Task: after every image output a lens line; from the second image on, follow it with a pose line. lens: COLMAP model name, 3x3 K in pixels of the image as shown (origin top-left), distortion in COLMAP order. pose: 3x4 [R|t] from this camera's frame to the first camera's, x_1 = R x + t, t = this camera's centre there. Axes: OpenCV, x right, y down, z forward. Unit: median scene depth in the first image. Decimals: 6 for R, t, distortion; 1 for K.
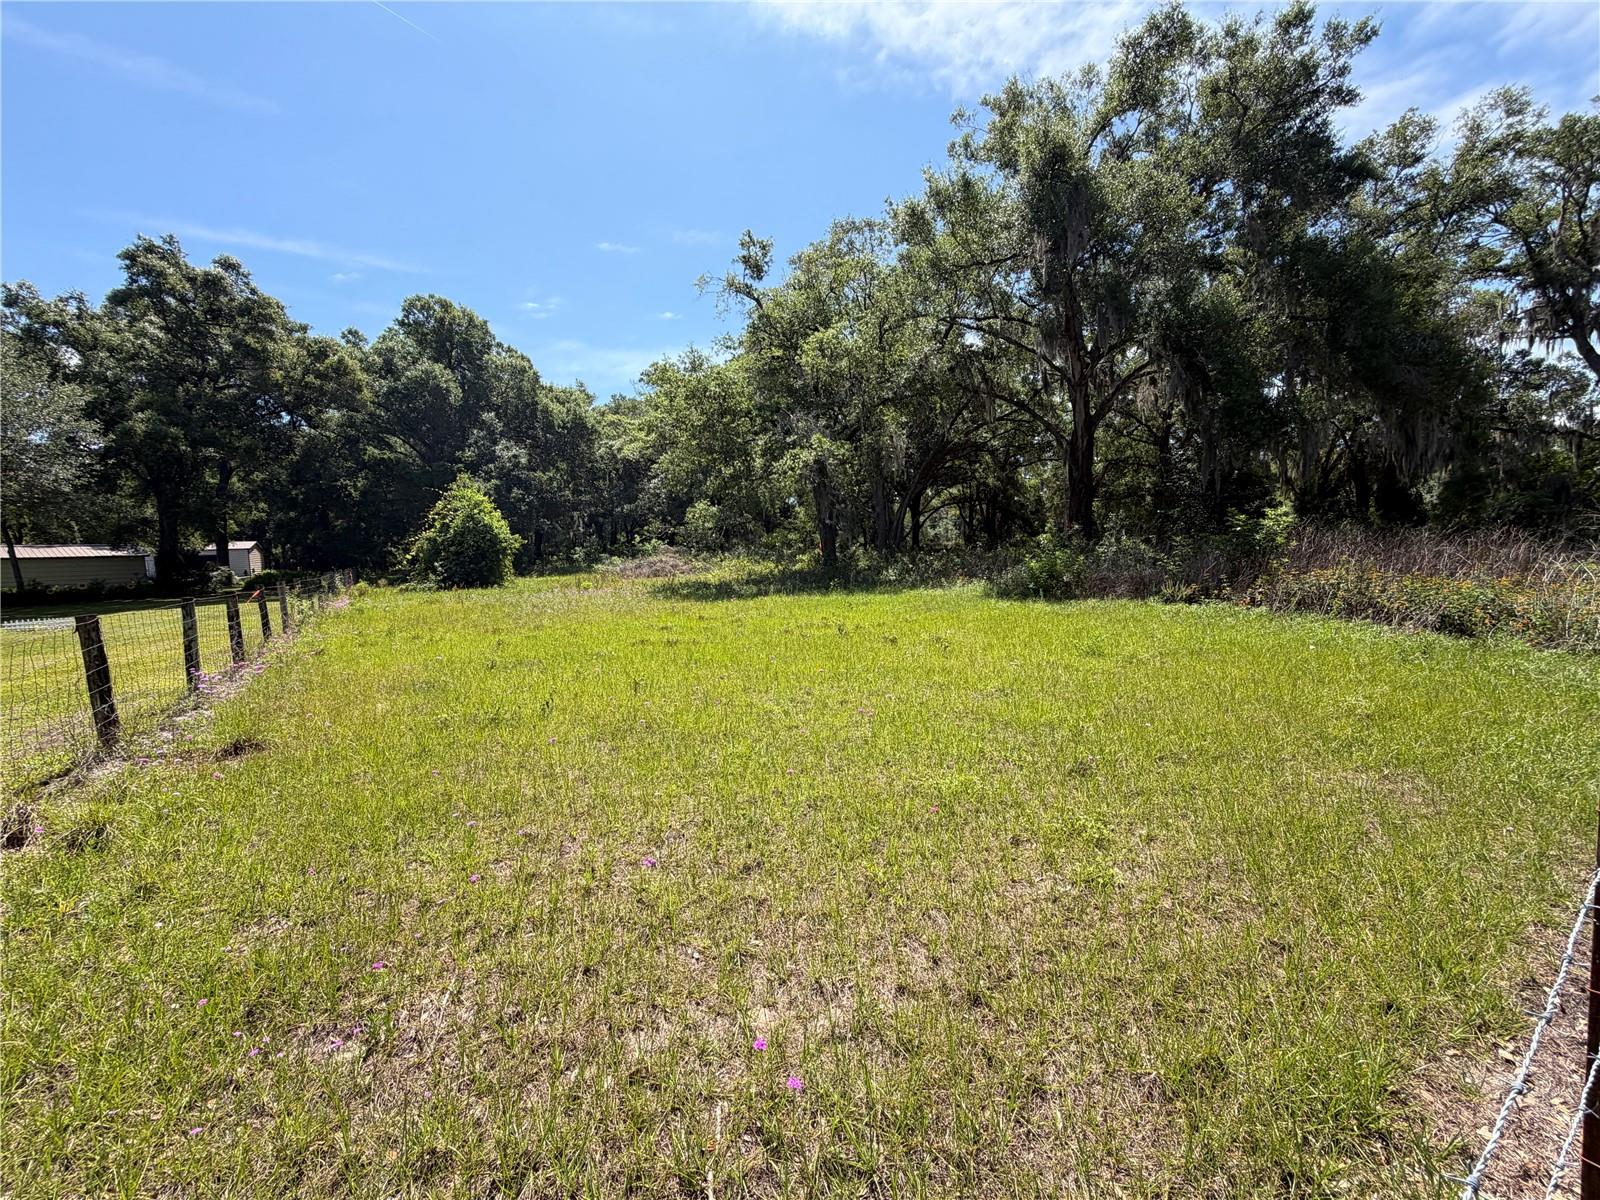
lens RADIAL K [[637.2, 0, 800.0], [0, 637.2, 600.0], [0, 0, 1]] dist [-0.000106, 0.000793]
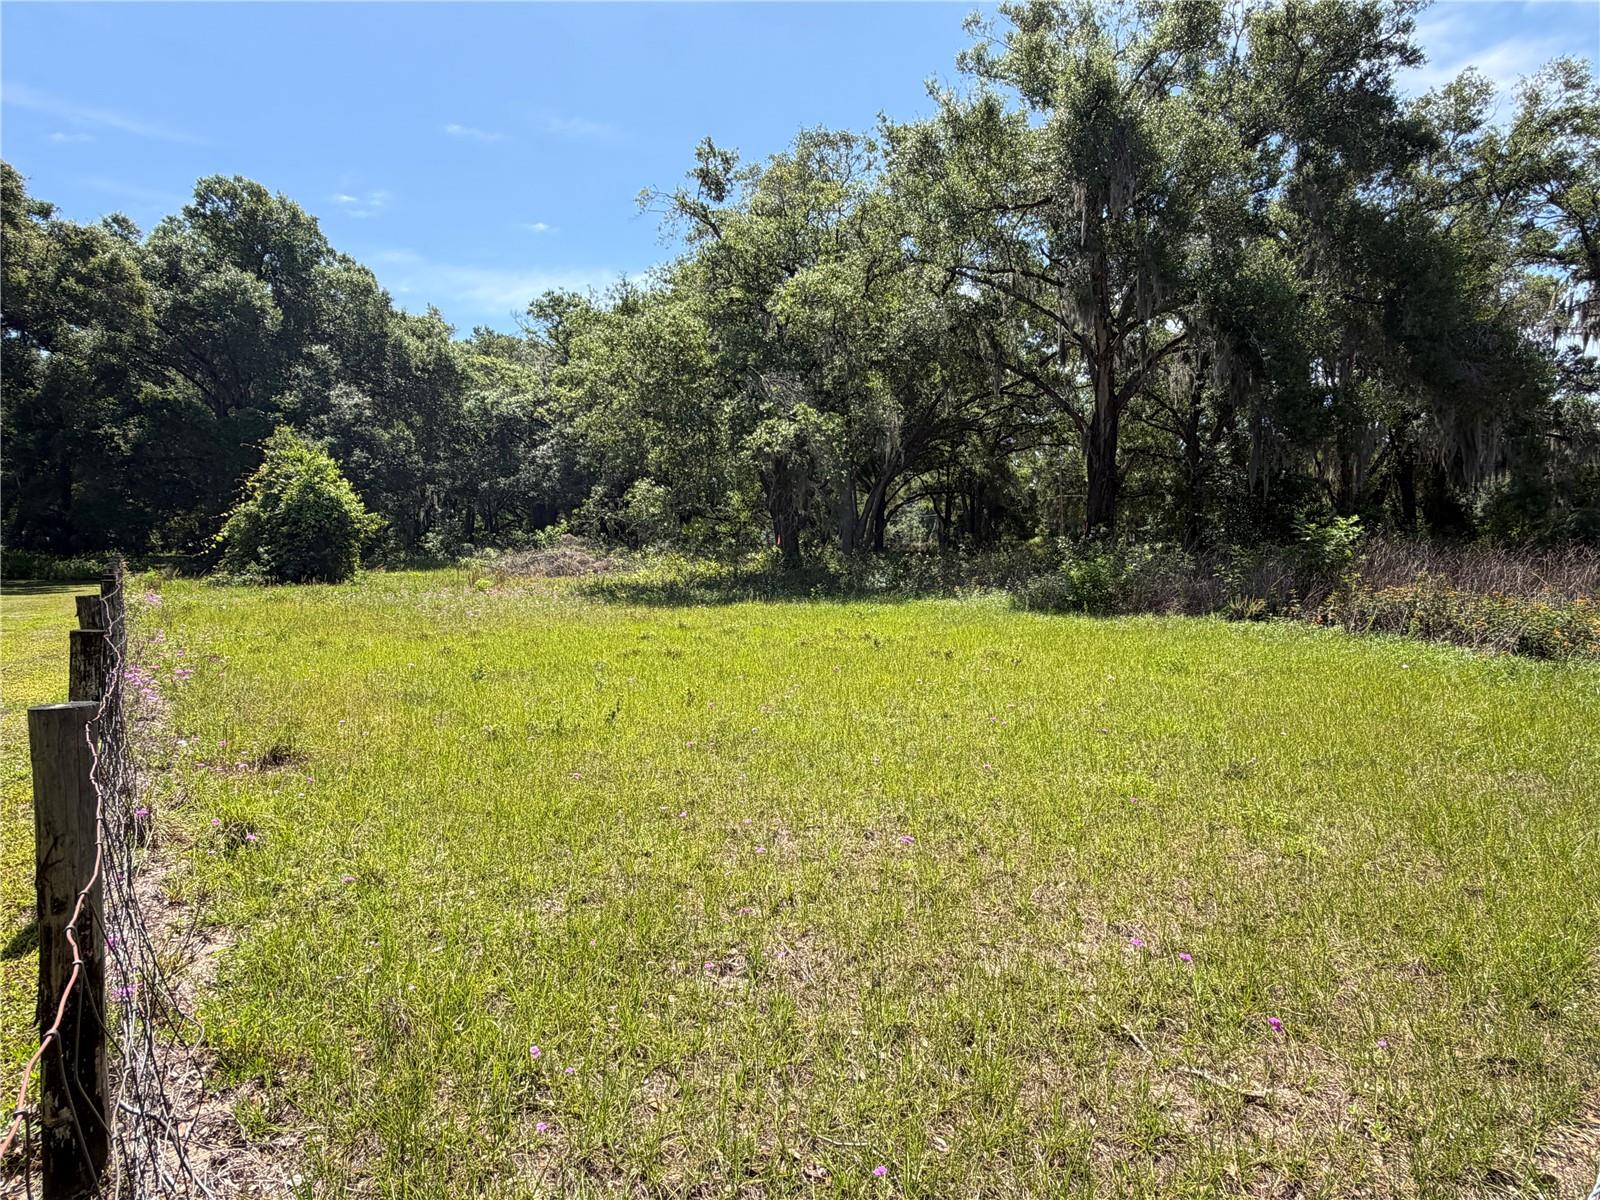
lens RADIAL K [[844.3, 0, 811.0], [0, 844.3, 602.6], [0, 0, 1]] dist [0.002347, -0.000666]
pose [[0.992610, 0.025167, 0.118708, -0.057204], [-0.023500, 0.999605, -0.015424, 0.004969], [-0.119049, 0.012521, 0.992809, -0.036600]]
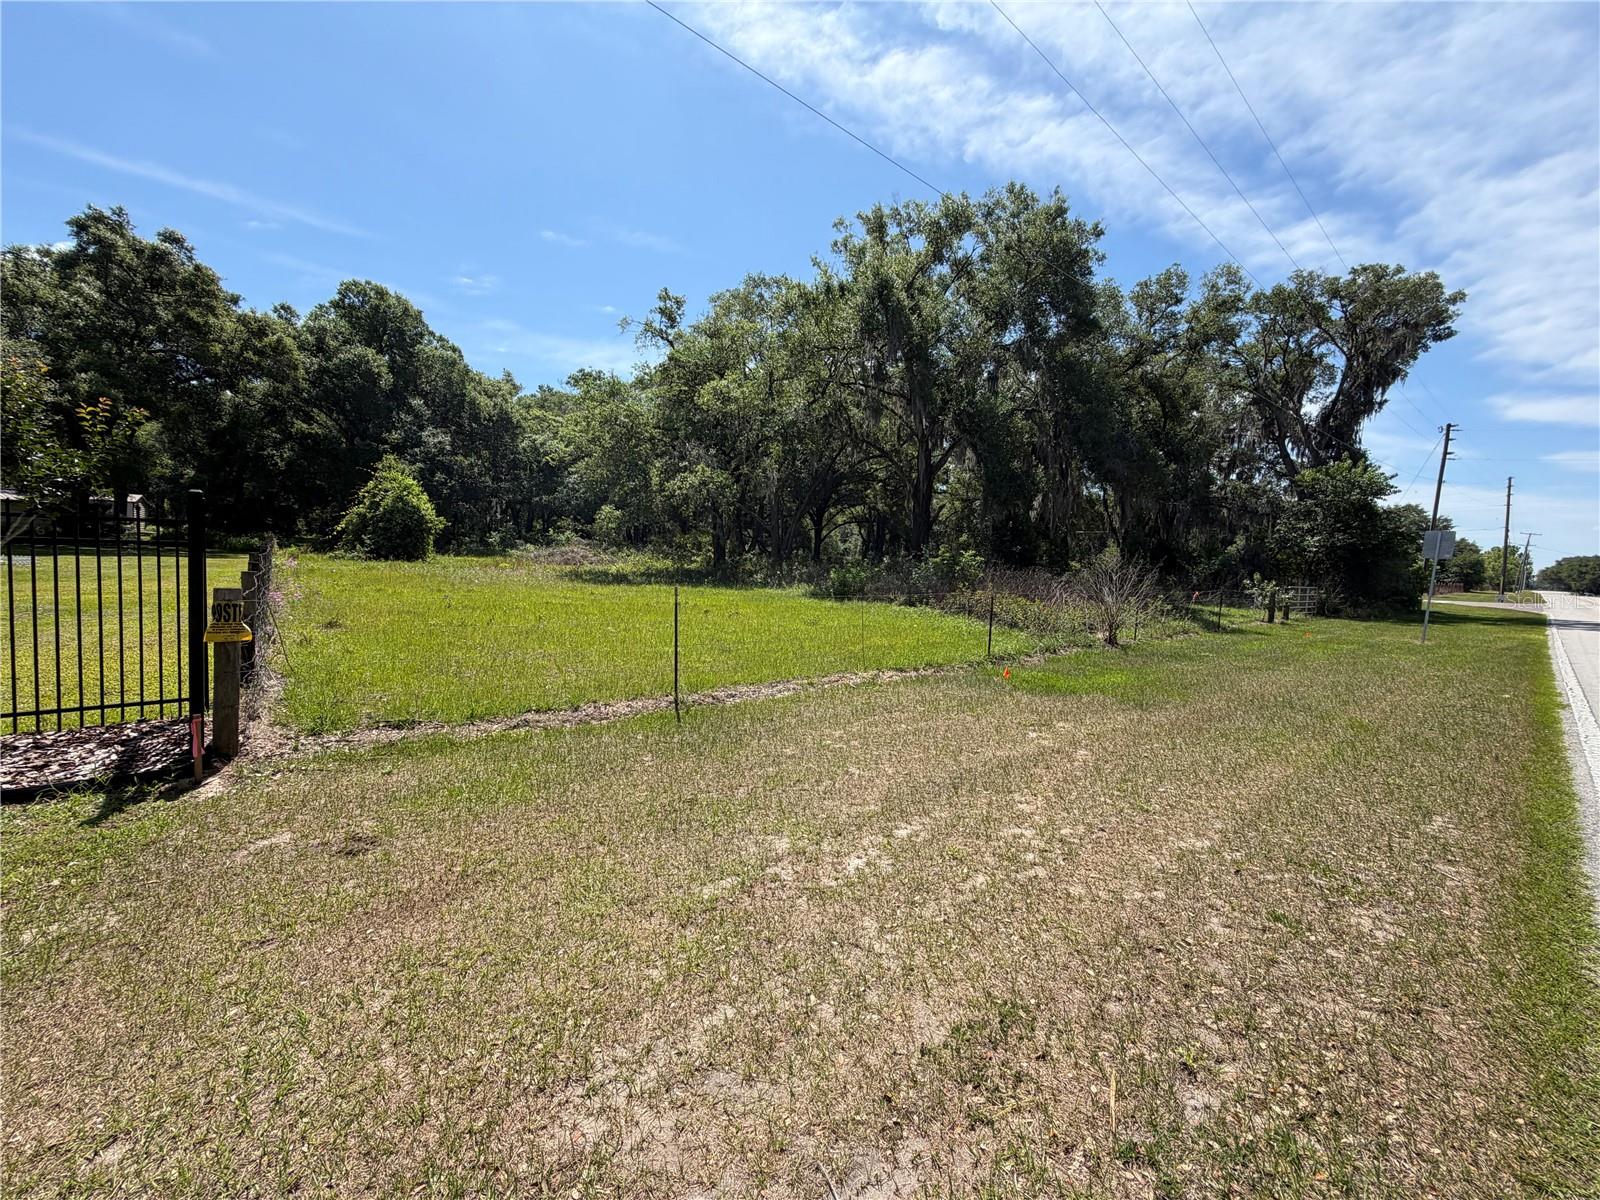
lens RADIAL K [[632.5, 0, 798.5], [0, 632.5, 602.4], [0, 0, 1]] dist [0.001433, -0.000259]
pose [[0.989190, 0.076052, 0.125380, 0.057411], [-0.075458, 0.997104, -0.009485, 0.012271], [-0.125739, -0.000078, 0.992063, -0.209285]]
